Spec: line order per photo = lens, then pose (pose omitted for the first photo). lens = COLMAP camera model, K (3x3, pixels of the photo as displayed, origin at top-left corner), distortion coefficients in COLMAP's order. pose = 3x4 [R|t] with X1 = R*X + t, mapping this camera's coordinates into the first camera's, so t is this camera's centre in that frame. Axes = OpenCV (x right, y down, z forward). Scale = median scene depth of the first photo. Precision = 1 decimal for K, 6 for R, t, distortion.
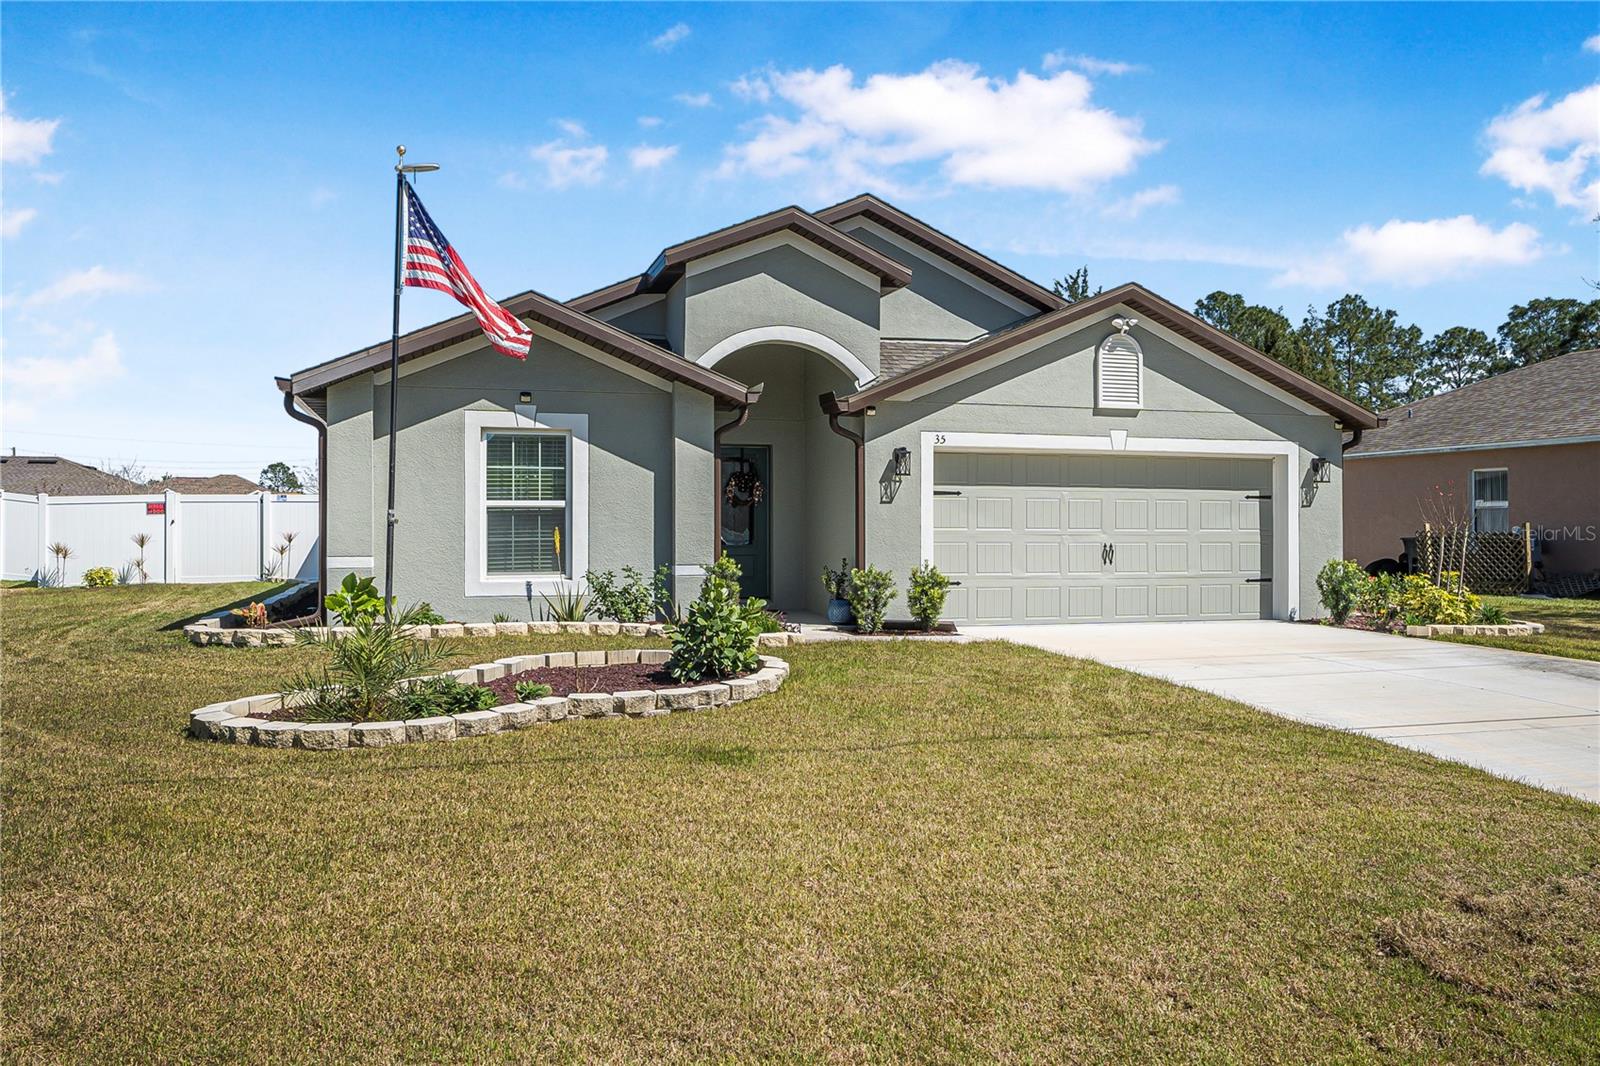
lens RADIAL K [[1234.0, 0, 805.3], [0, 1234.0, 531.7], [0, 0, 1]] dist [-0.015198, -0.005076]
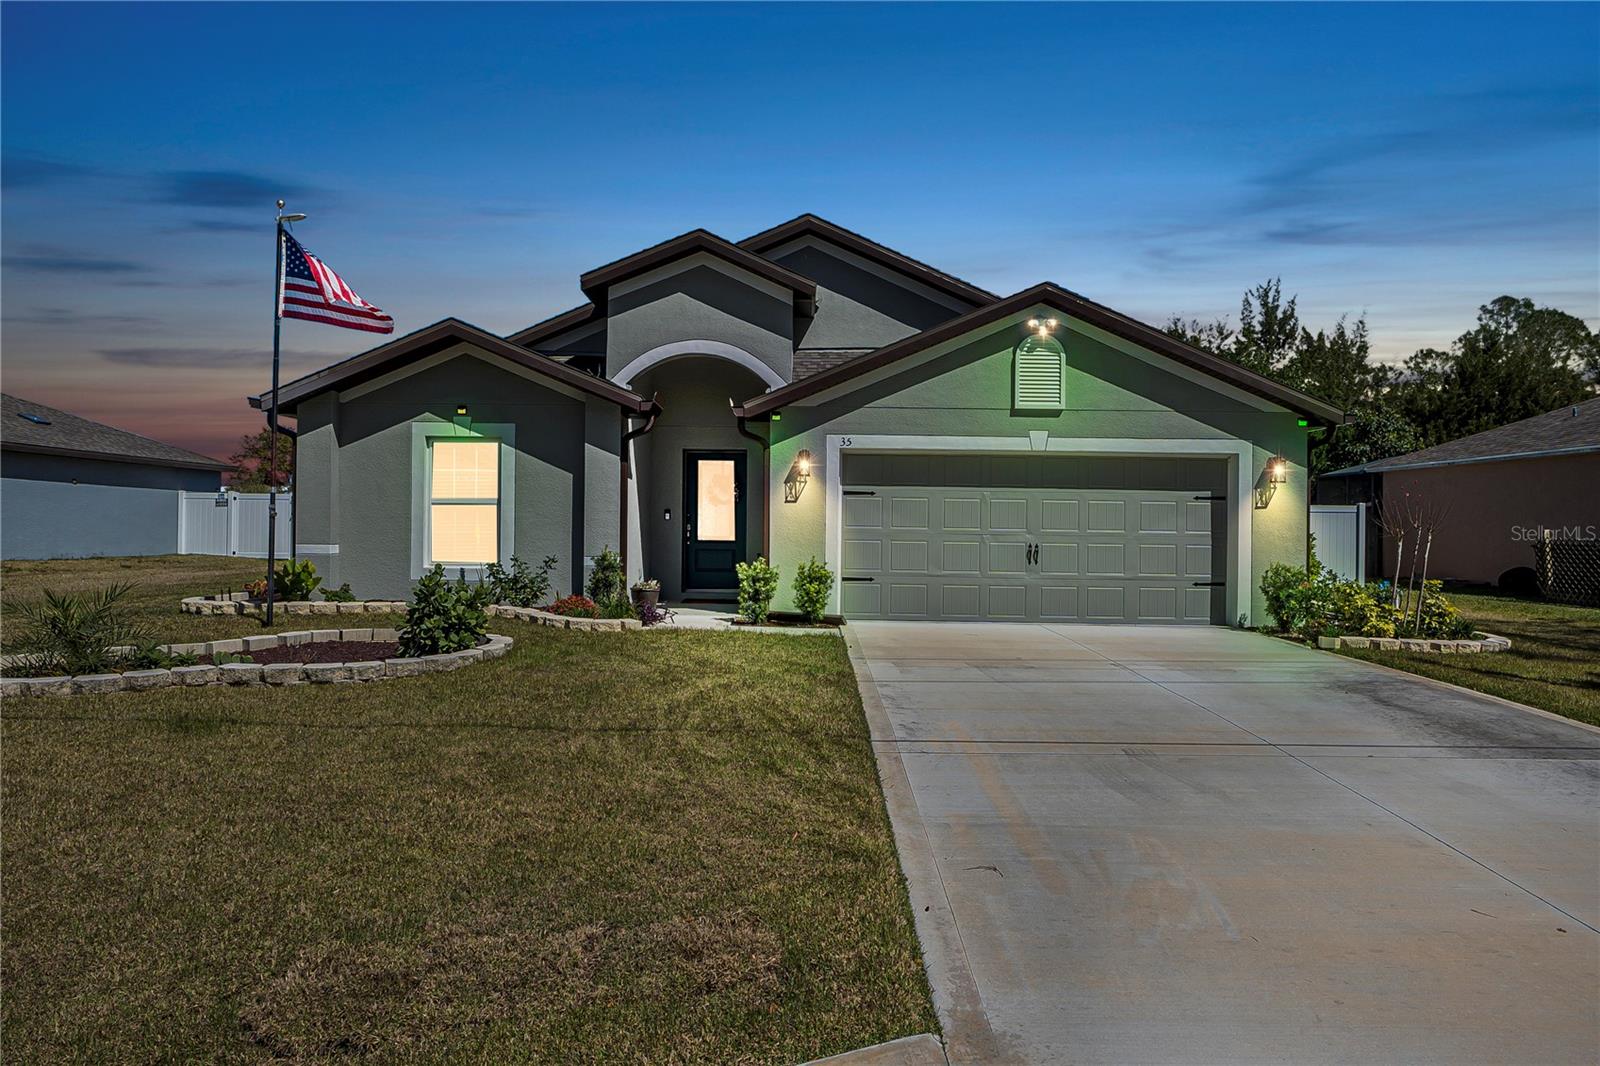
lens RADIAL K [[1073.4, 0, 802.2], [0, 1073.4, 534.2], [0, 0, 1]] dist [-0.013753, 0.003614]
pose [[0.956530, 0.011244, -0.291416, 0.341030], [-0.010997, 0.999936, 0.002485, 0.001865], [0.291425, 0.000828, 0.956593, 0.114829]]
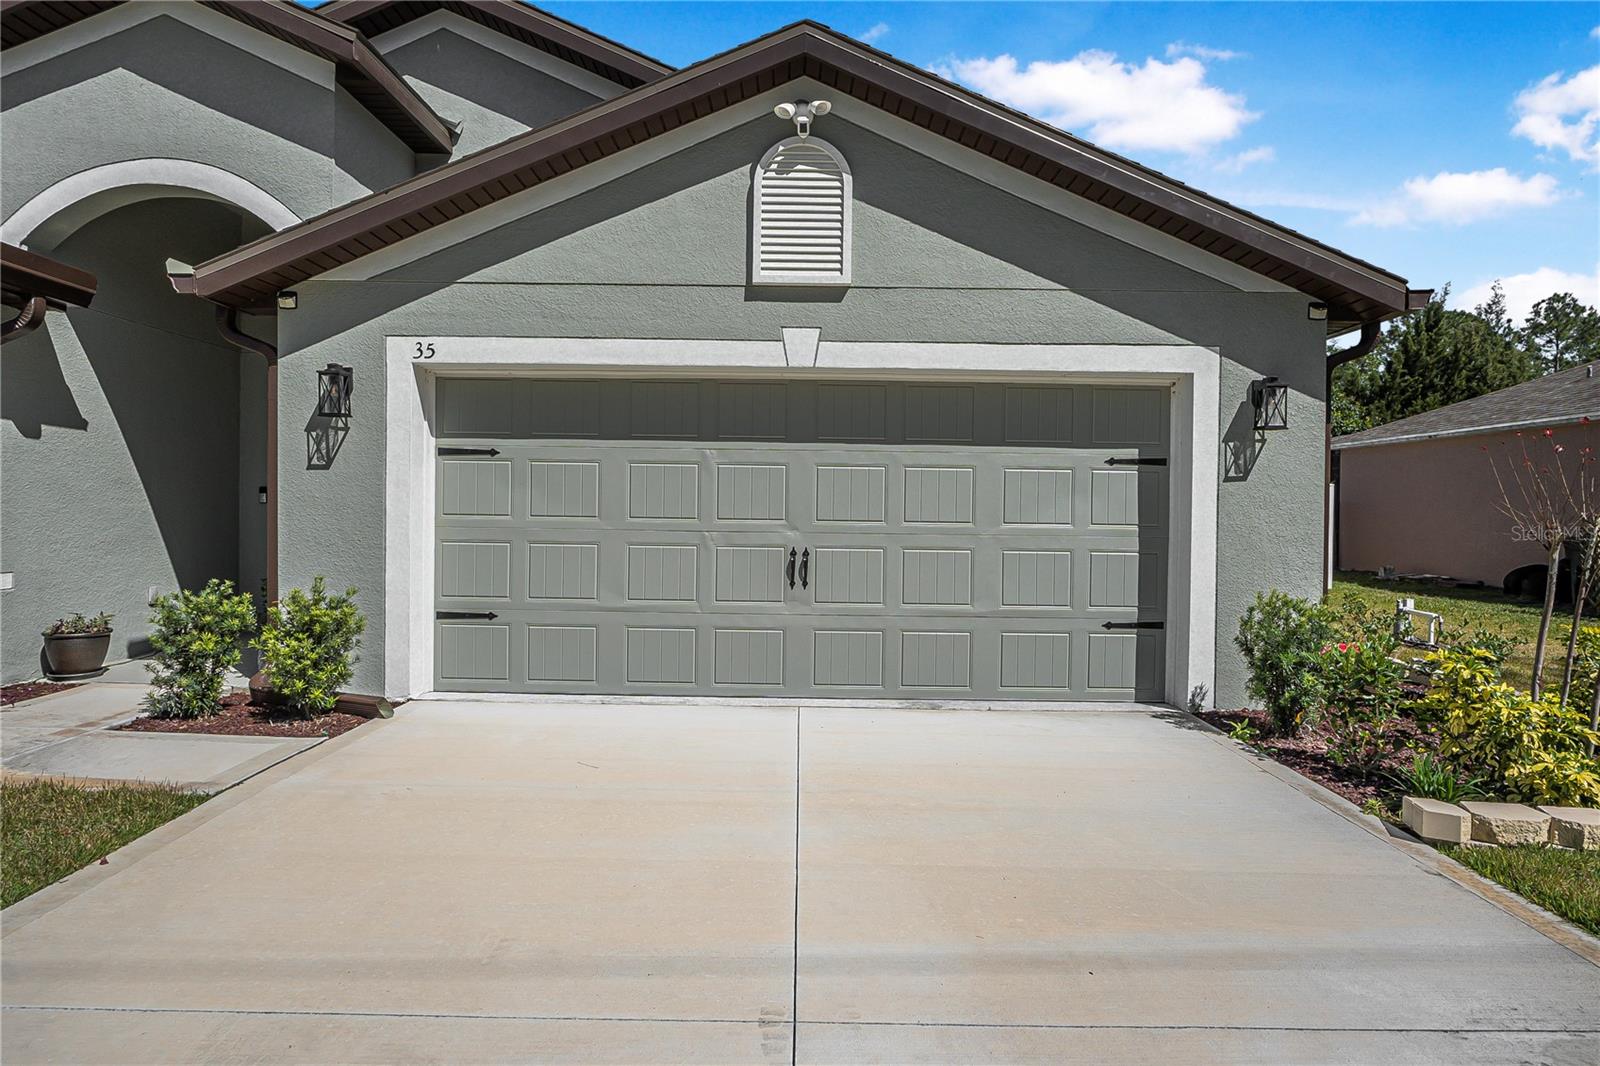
lens RADIAL K [[900.5, 0, 803.5], [0, 900.5, 529.0], [0, 0, 1]] dist [-0.008339, -0.002819]
pose [[0.957291, 0.015494, -0.288710, 0.381996], [-0.011427, 0.999810, 0.015769, -0.005083], [0.288899, -0.011797, 0.957287, 0.672331]]
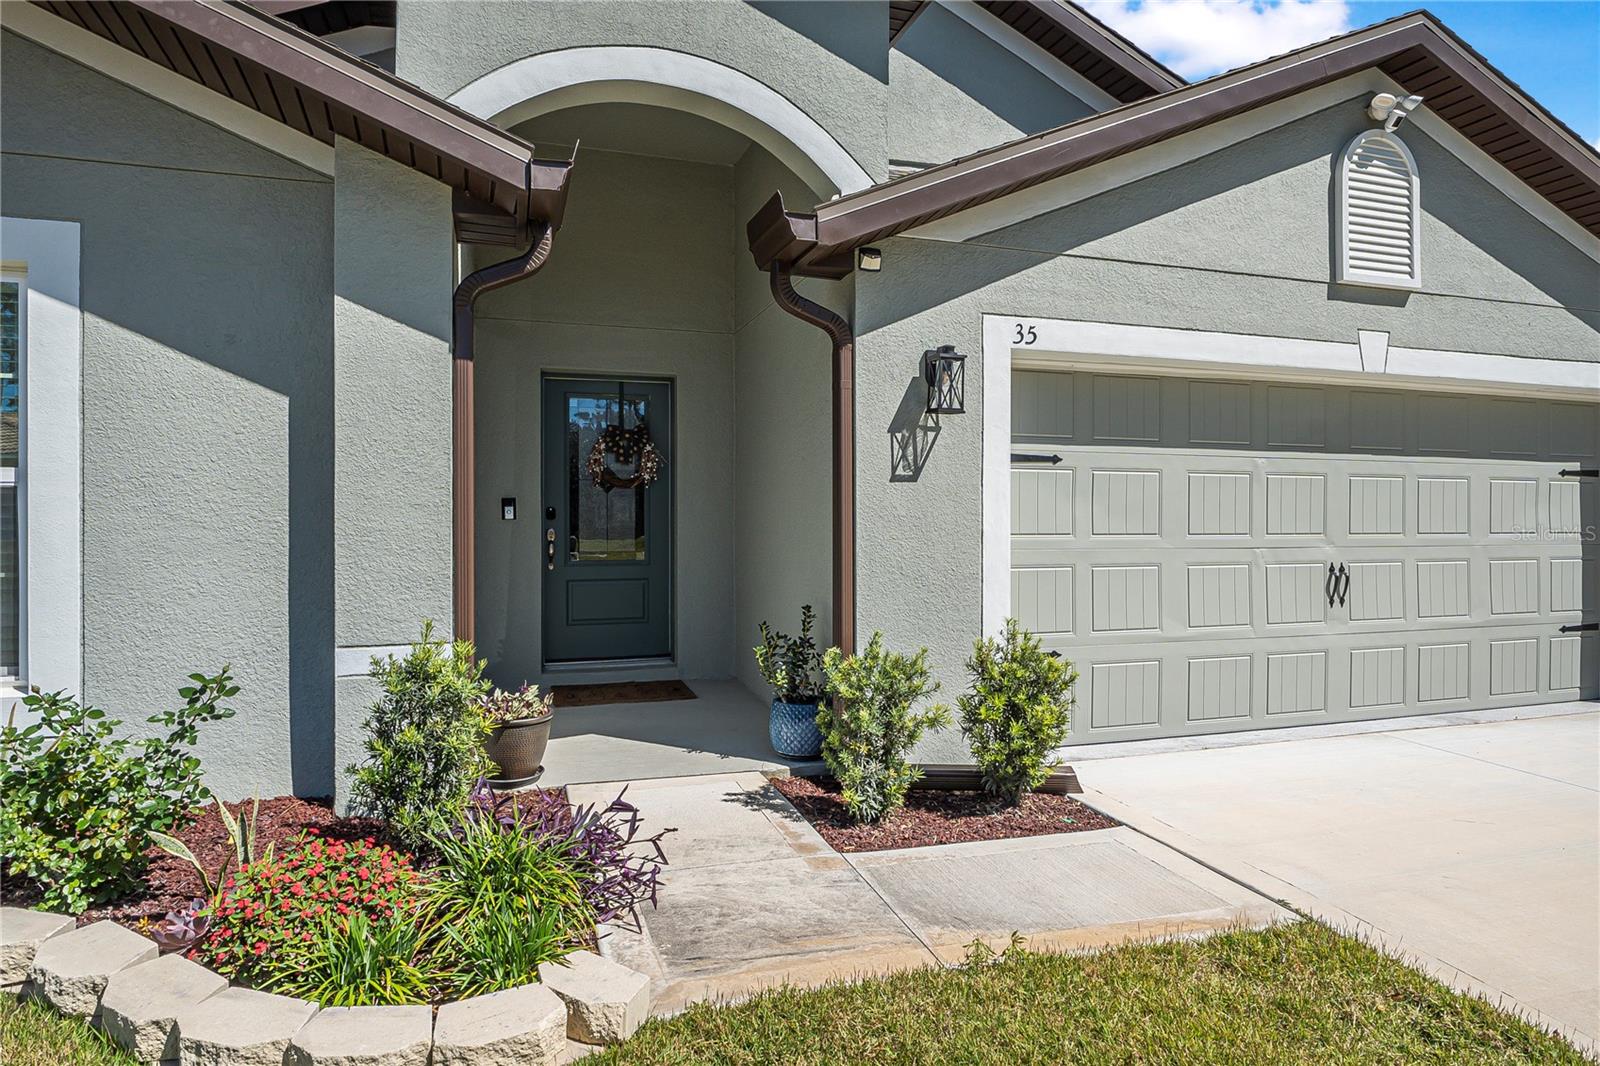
lens RADIAL K [[926.6, 0, 804.8], [0, 926.6, 519.7], [0, 0, 1]] dist [-0.016517, 0.003494]
pose [[0.999743, 0.000293, 0.022657, 0.023560], [-0.000440, 0.999979, 0.006500, -0.011397], [-0.022655, -0.006508, 0.999722, 0.674089]]
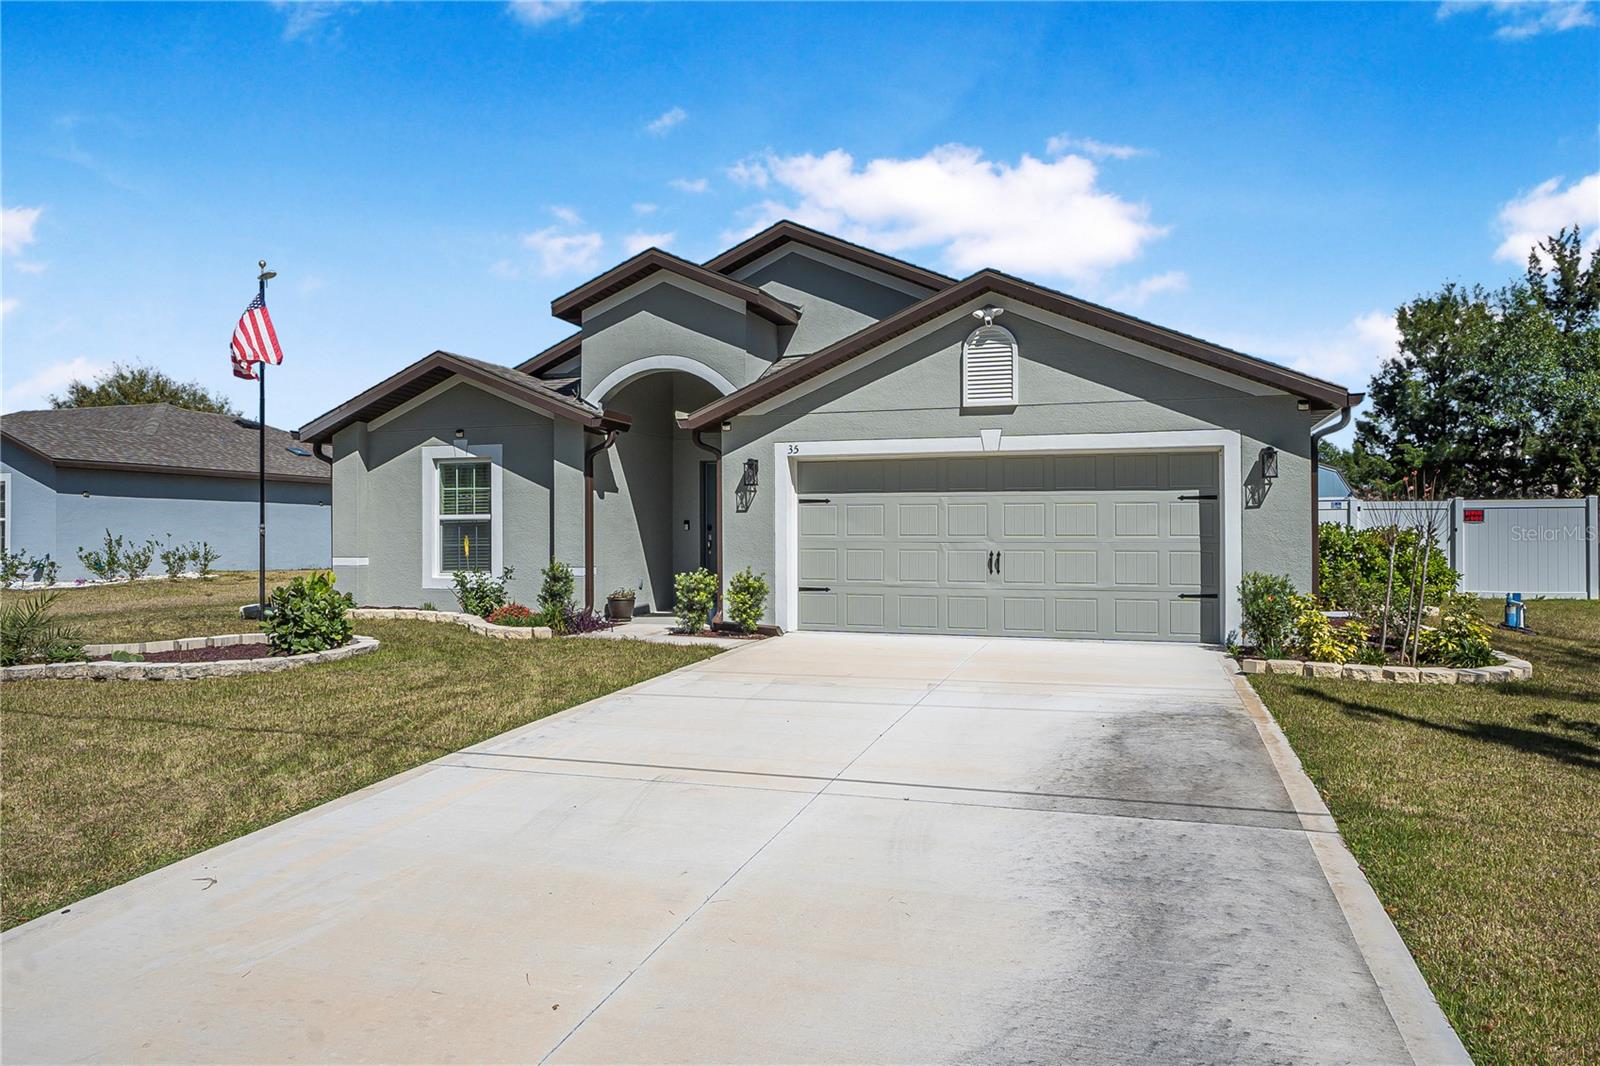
lens RADIAL K [[1073.4, 0, 790.9], [0, 1073.4, 524.3], [0, 0, 1]] dist [-0.013753, 0.003614]
pose [[0.818919, -0.007741, -0.573857, 0.622553], [0.002040, 0.999942, -0.010578, -0.002728], [0.573906, 0.007492, 0.818887, 0.264607]]
